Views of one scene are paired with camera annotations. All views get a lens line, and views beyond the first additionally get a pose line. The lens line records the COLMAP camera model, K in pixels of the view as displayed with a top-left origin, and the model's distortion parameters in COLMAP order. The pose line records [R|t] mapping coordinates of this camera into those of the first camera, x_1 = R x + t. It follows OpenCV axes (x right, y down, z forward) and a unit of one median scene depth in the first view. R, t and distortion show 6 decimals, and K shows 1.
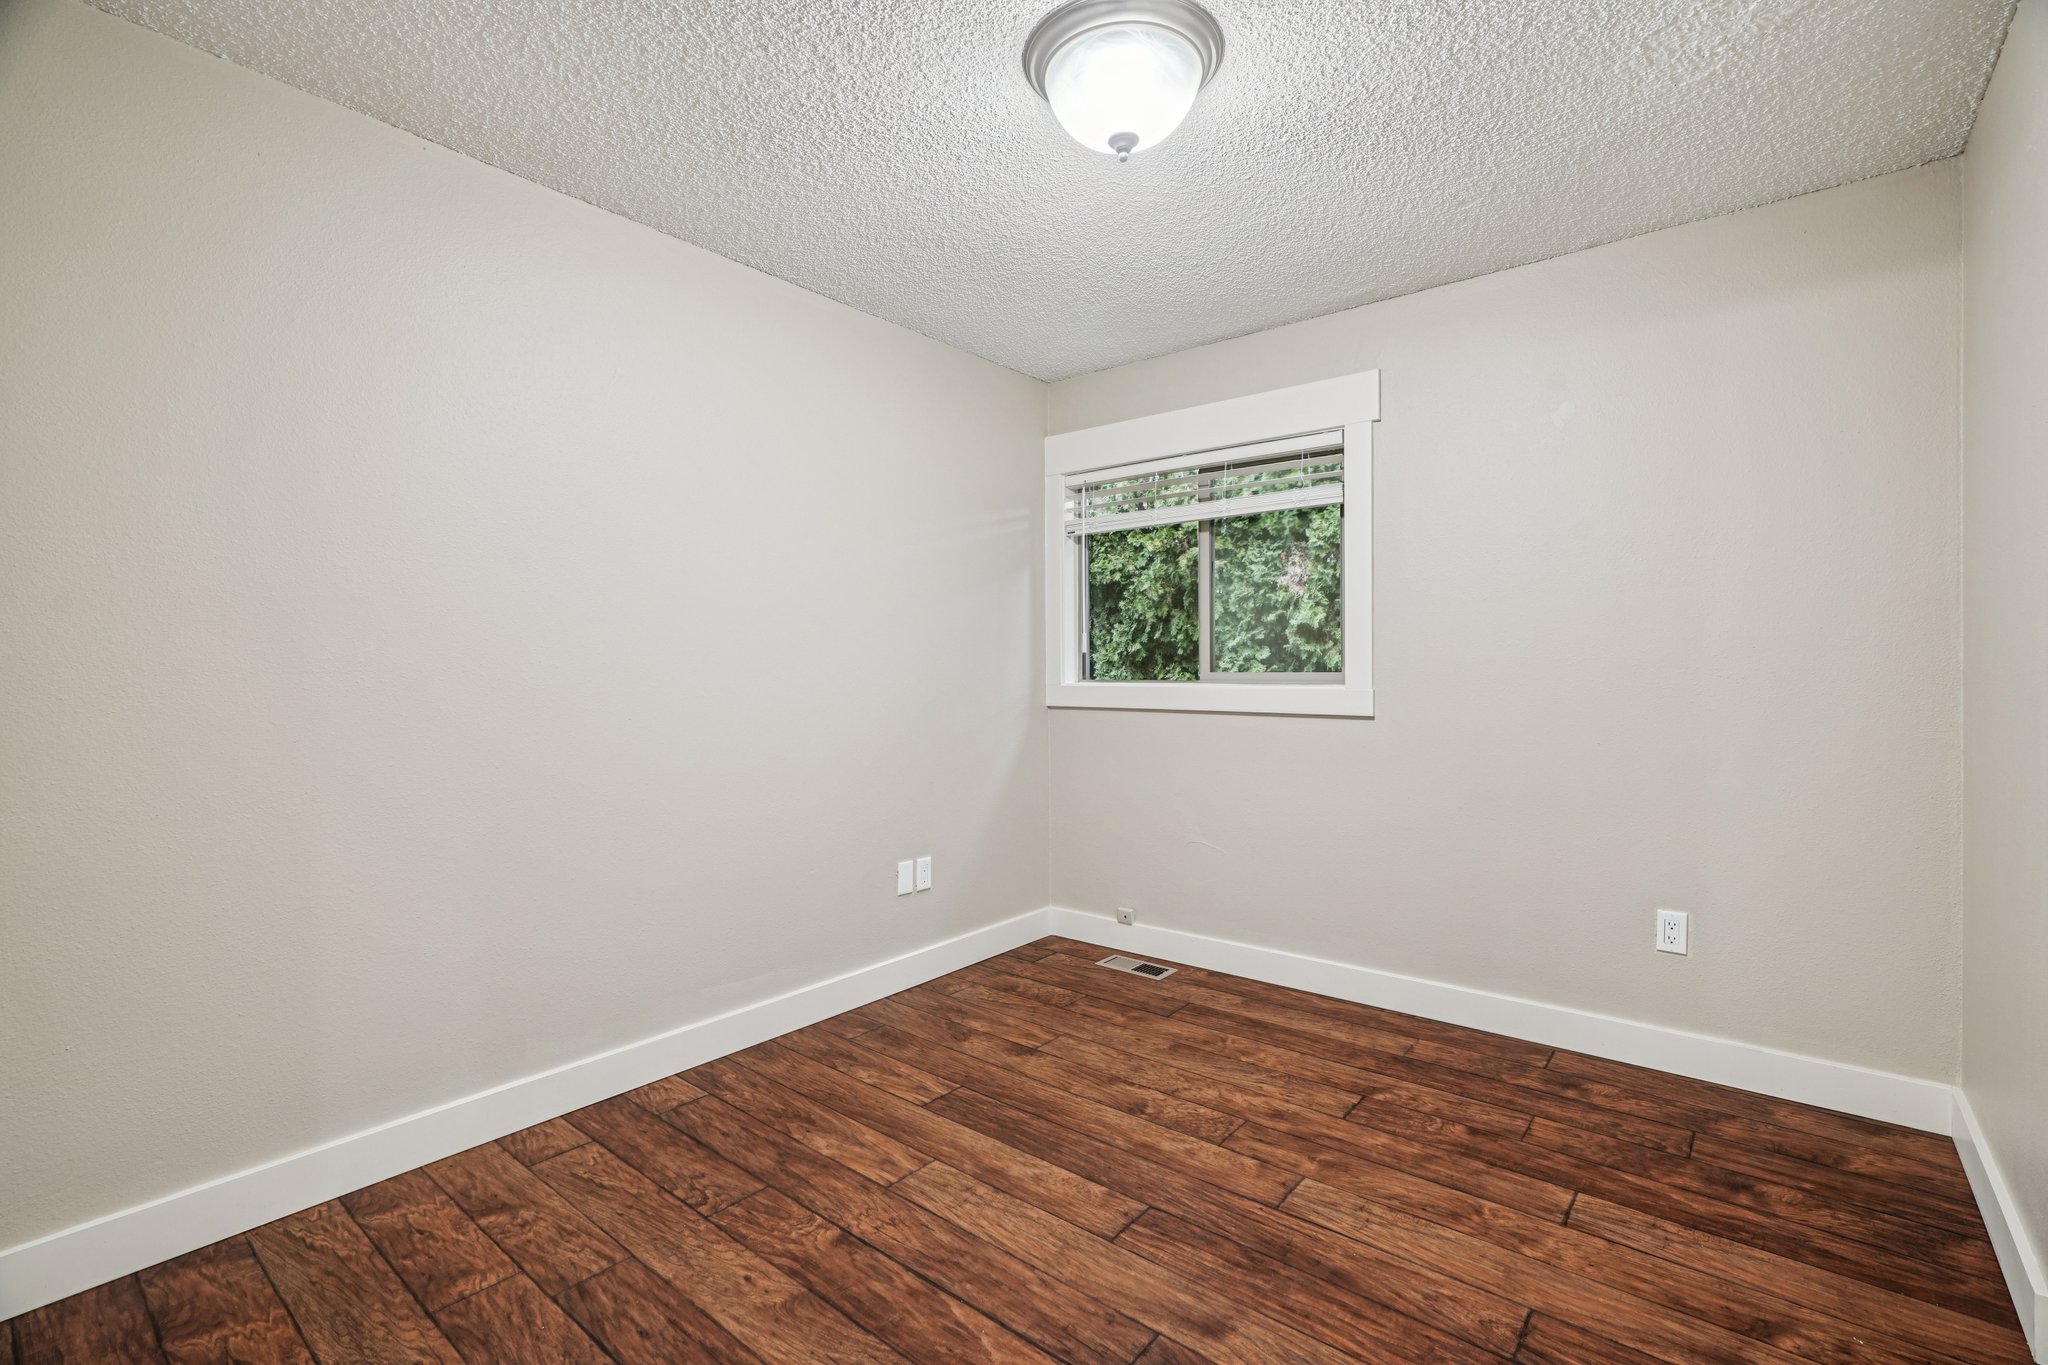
lens RADIAL K [[922.1, 0, 1029.3], [0, 922.1, 700.4], [0, 0, 1]] dist [-0.008101, 0.004856]
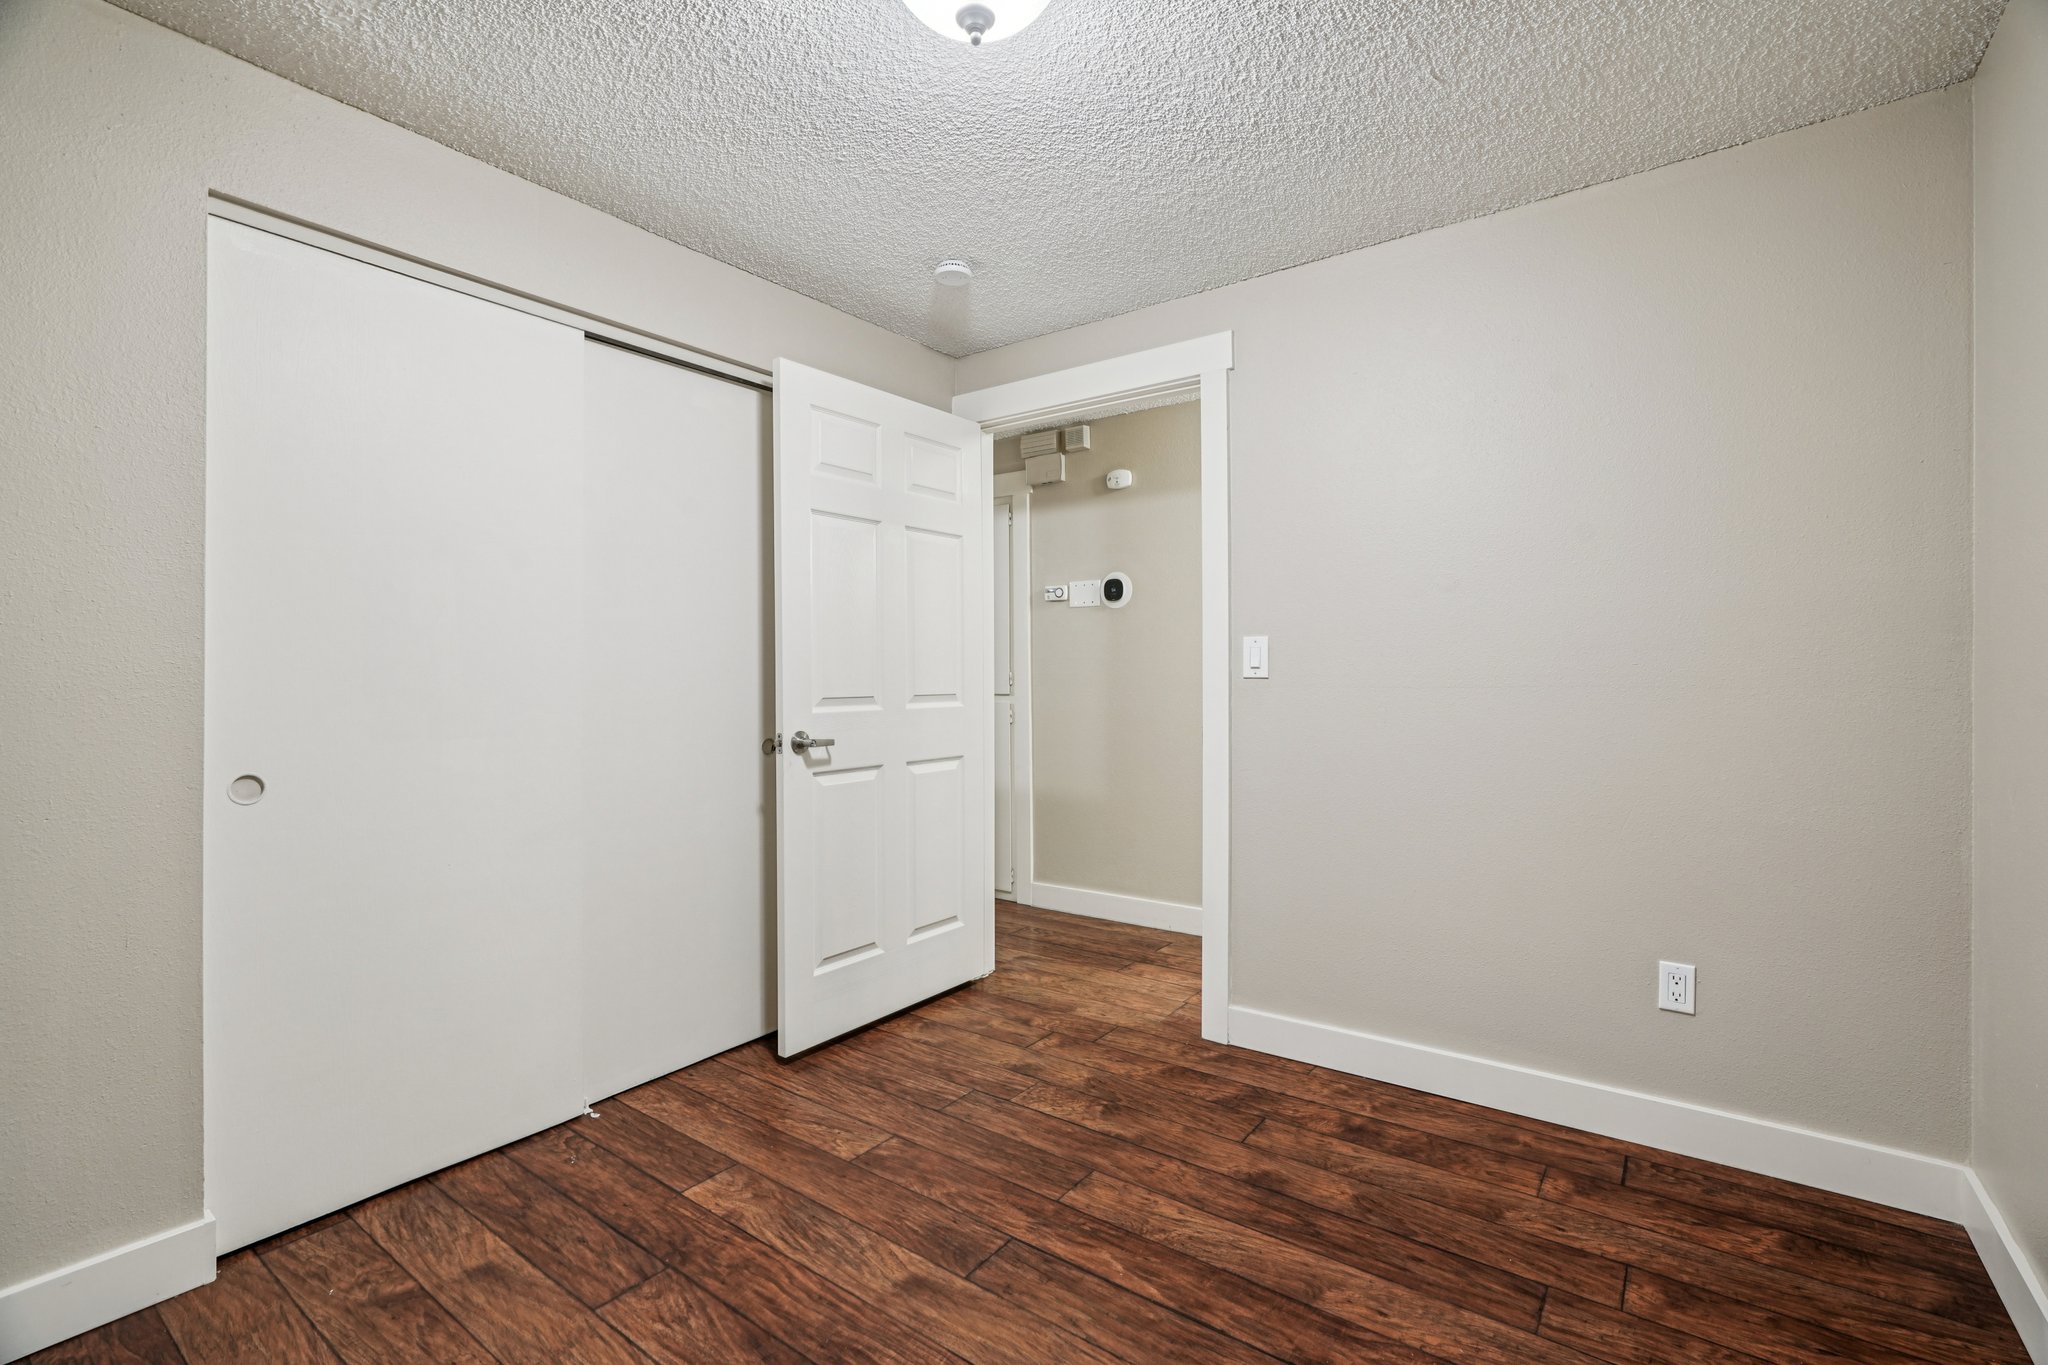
lens RADIAL K [[922.1, 0, 1015.1], [0, 922.1, 674.4], [0, 0, 1]] dist [-0.008101, 0.004856]
pose [[-0.999417, 0.004840, -0.033810, 0.109296], [0.003858, 0.999571, 0.029047, -0.069390], [0.033936, 0.028900, -0.999006, 1.990573]]
